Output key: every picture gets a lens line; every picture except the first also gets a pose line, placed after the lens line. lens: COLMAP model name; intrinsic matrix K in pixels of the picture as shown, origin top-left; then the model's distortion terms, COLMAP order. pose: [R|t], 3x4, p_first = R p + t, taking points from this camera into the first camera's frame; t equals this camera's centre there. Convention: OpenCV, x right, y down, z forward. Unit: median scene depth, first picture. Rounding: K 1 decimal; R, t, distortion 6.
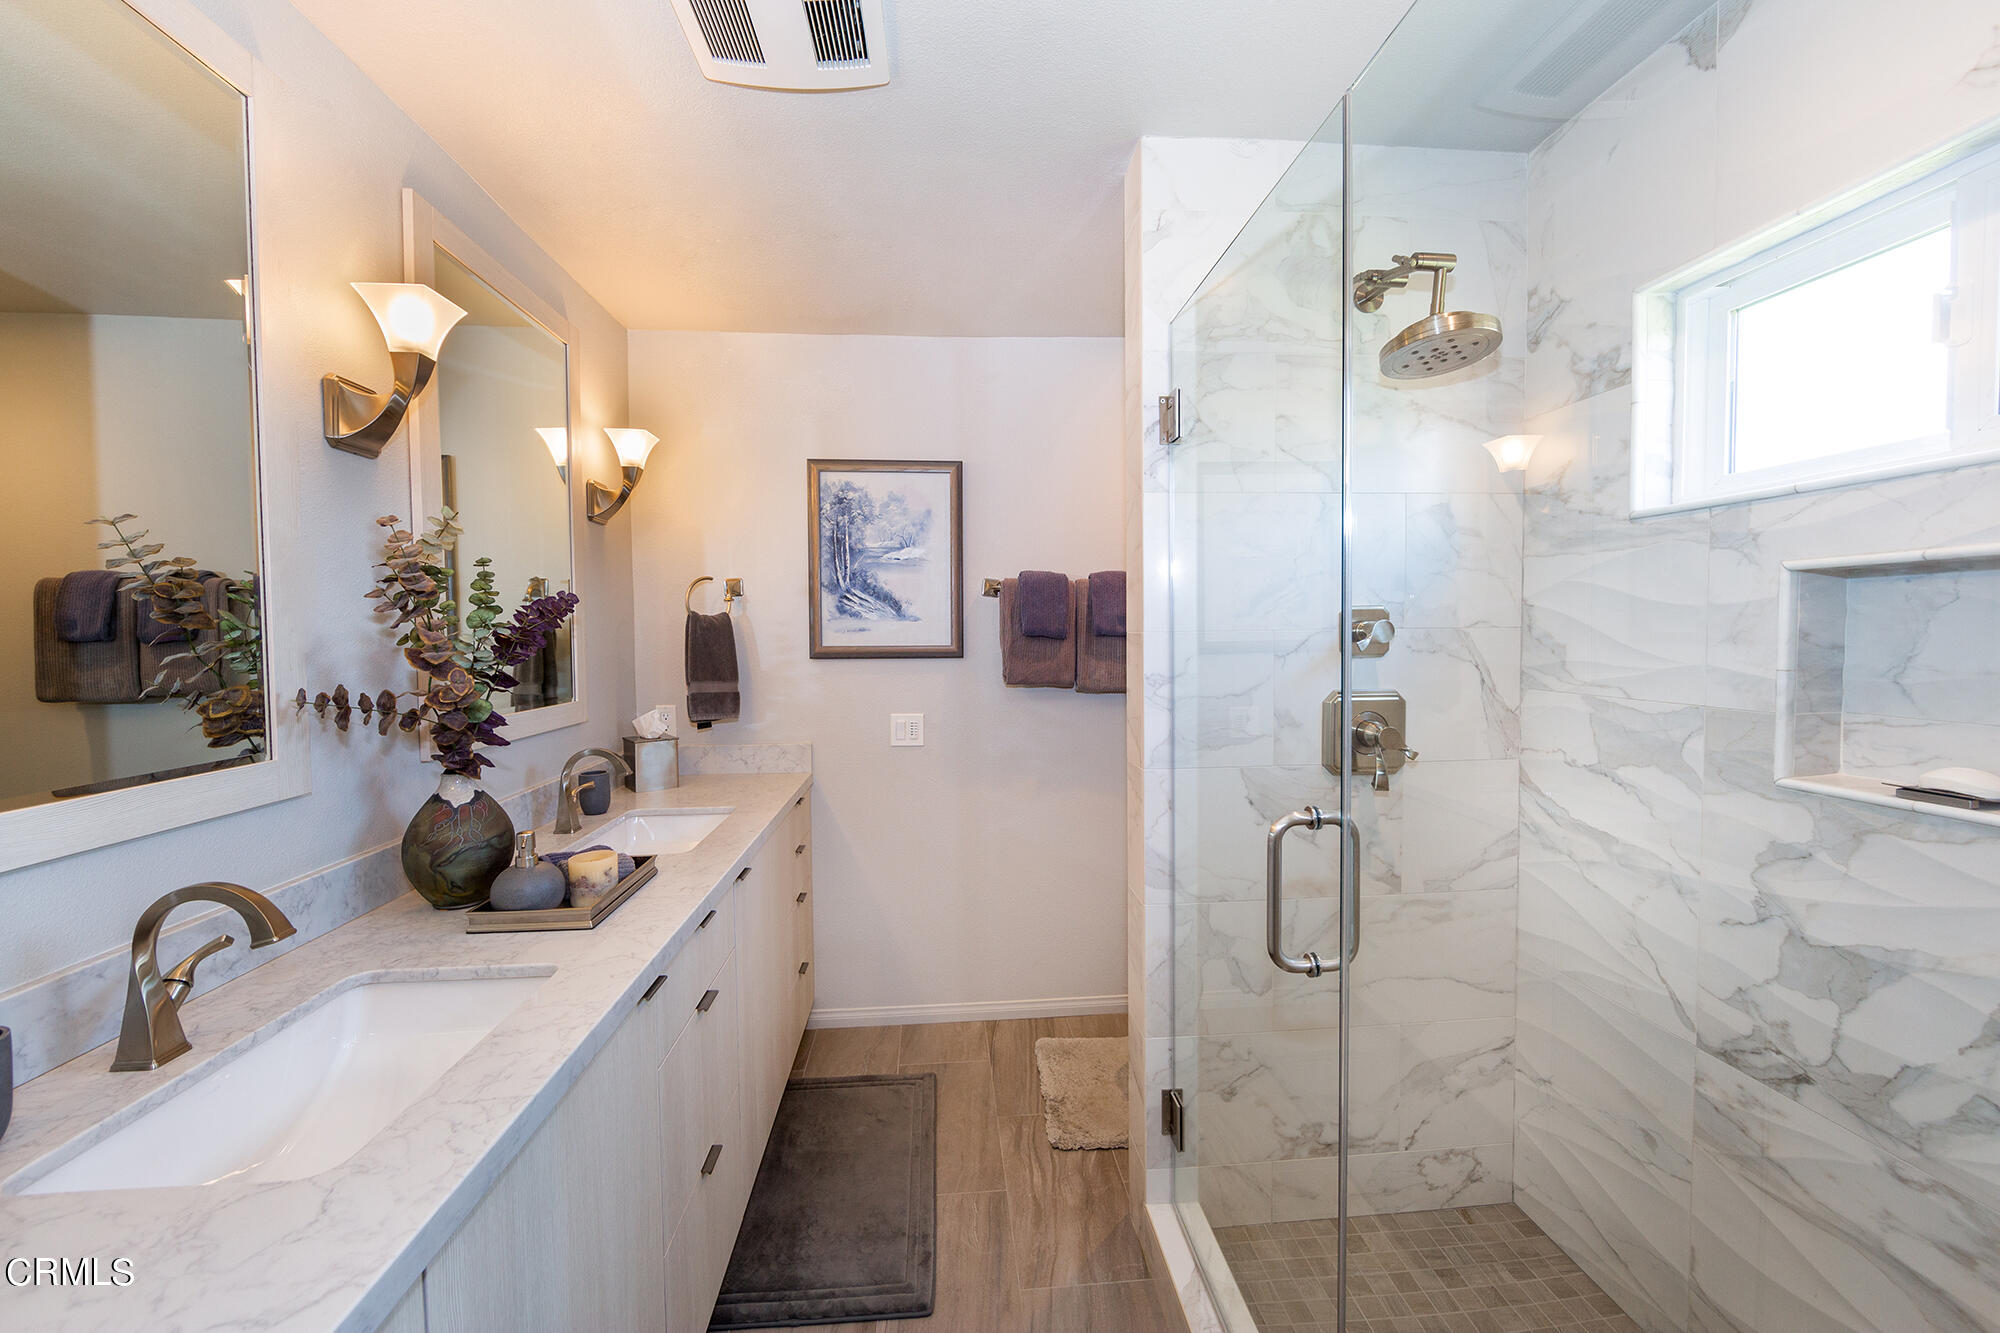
lens RADIAL K [[776.9, 0, 1000.0], [0, 776.9, 666.5], [0, 0, 1]] dist [0.000502, -0.000080]
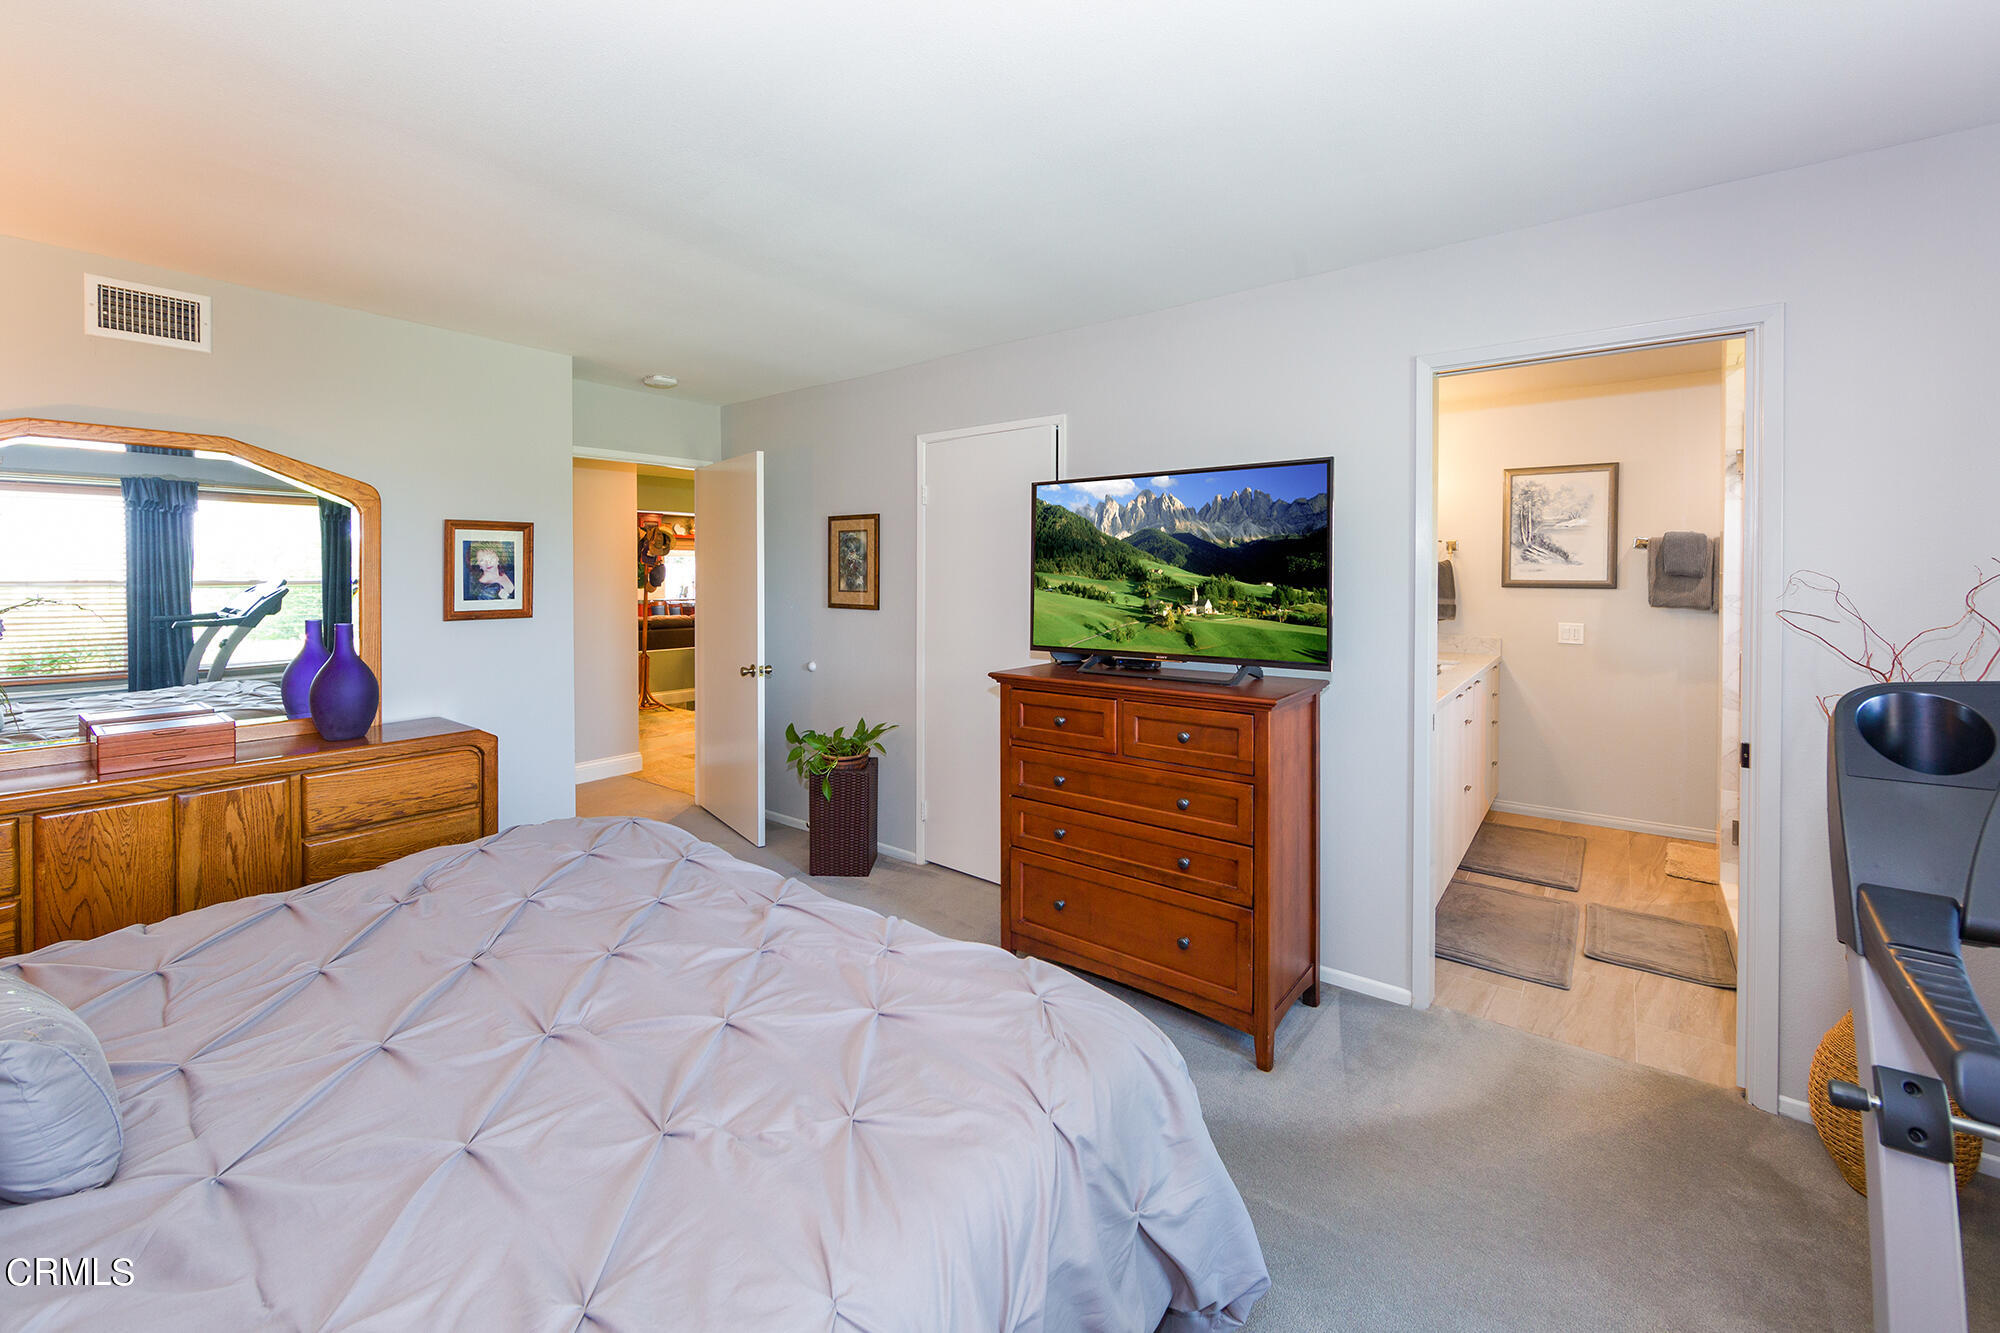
lens RADIAL K [[792.8, 0, 999.6], [0, 792.8, 584.4], [0, 0, 1]] dist [0.000426, 0.000001]
pose [[0.731200, 0.018618, -0.681910, 0.132410], [-0.035228, 0.999324, -0.010490, 0.040612], [0.681253, 0.031693, 0.731361, -1.005923]]
